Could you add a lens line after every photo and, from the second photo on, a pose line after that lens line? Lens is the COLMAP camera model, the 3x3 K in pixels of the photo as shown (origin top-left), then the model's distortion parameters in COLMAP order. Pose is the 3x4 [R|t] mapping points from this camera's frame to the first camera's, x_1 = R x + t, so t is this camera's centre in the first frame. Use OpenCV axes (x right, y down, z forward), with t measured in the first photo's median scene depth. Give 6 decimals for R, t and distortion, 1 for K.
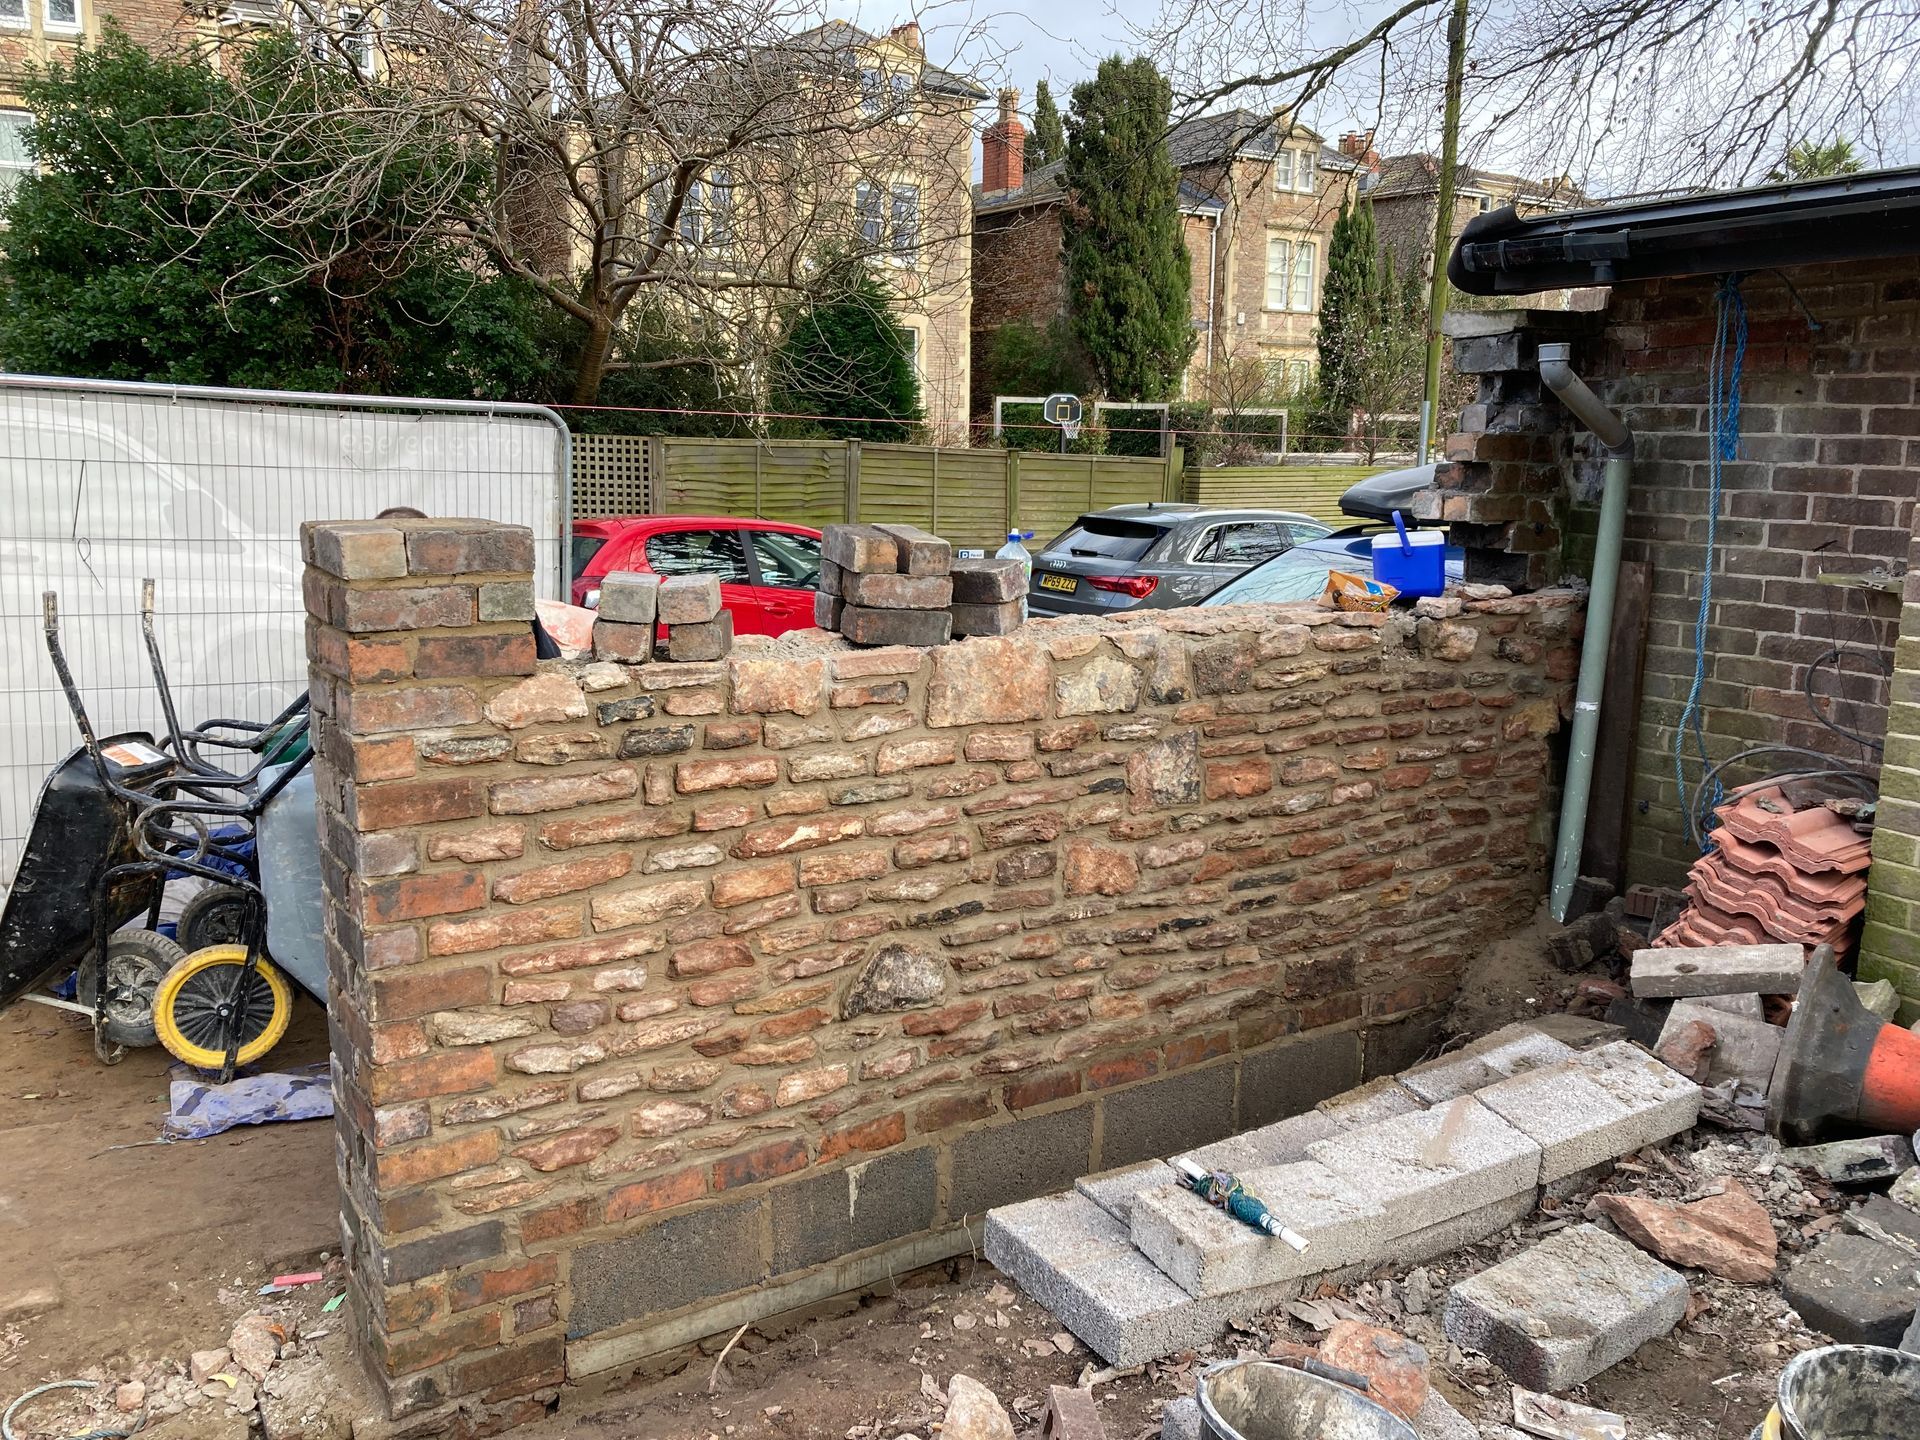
lens RADIAL K [[1509.0, 0, 959.0], [0, 1509.0, 747.8], [0, 0, 1]] dist [0.057739, -0.082515]
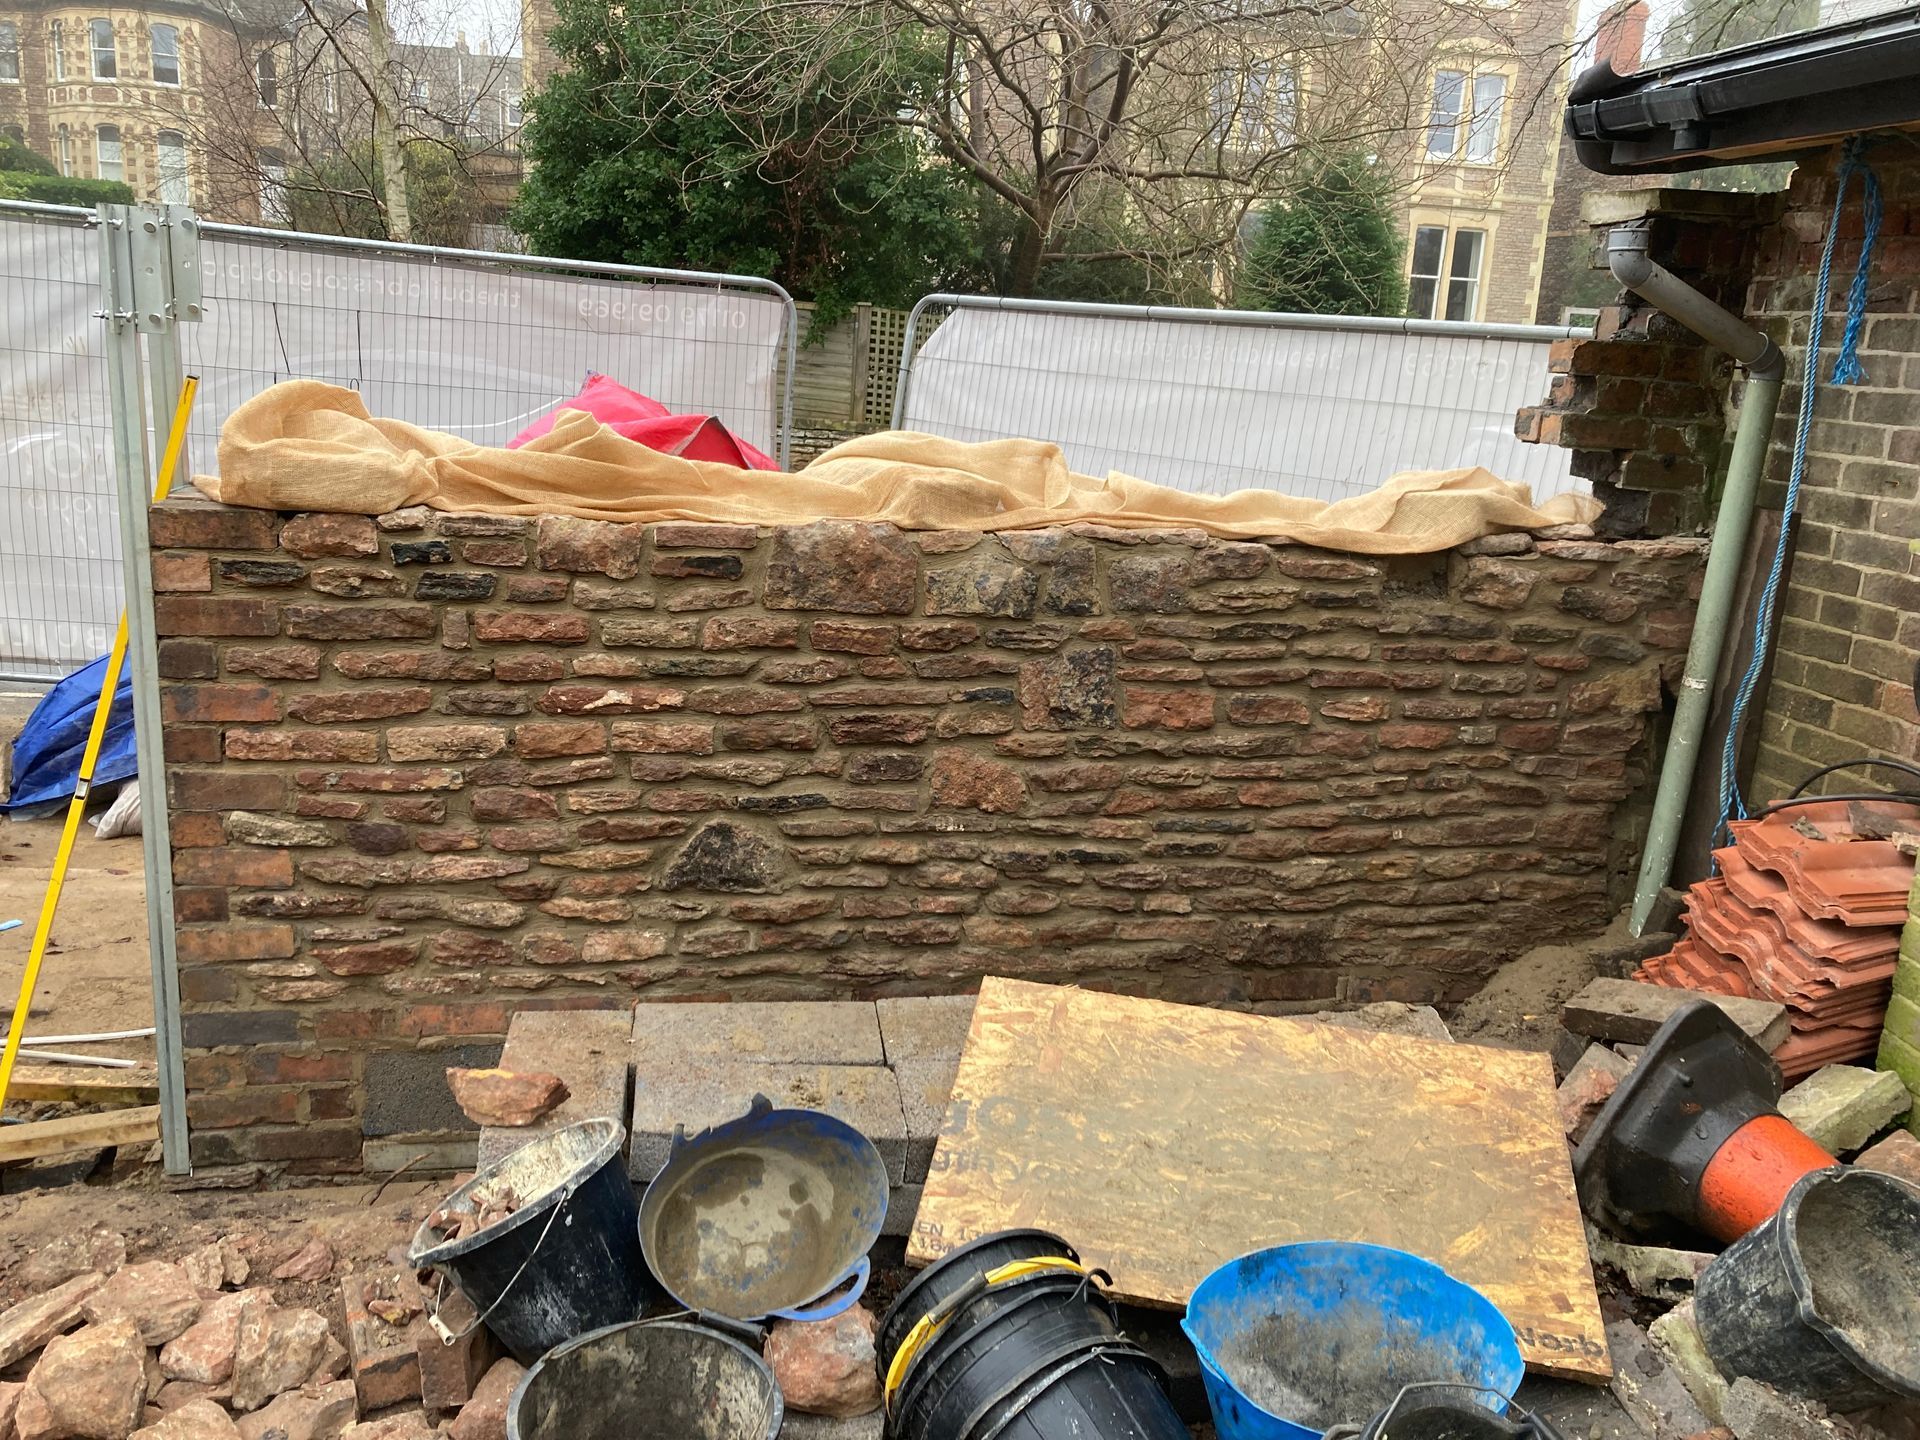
lens RADIAL K [[1514.8, 0, 960.0], [0, 1514.8, 720.0], [0, 0, 1]] dist [0.025358, 0.002257]
pose [[0.932799, 0.131782, -0.335440, 0.380000], [-0.117253, 0.991083, 0.063301, -0.016115], [0.340791, -0.019716, 0.939932, 0.112043]]
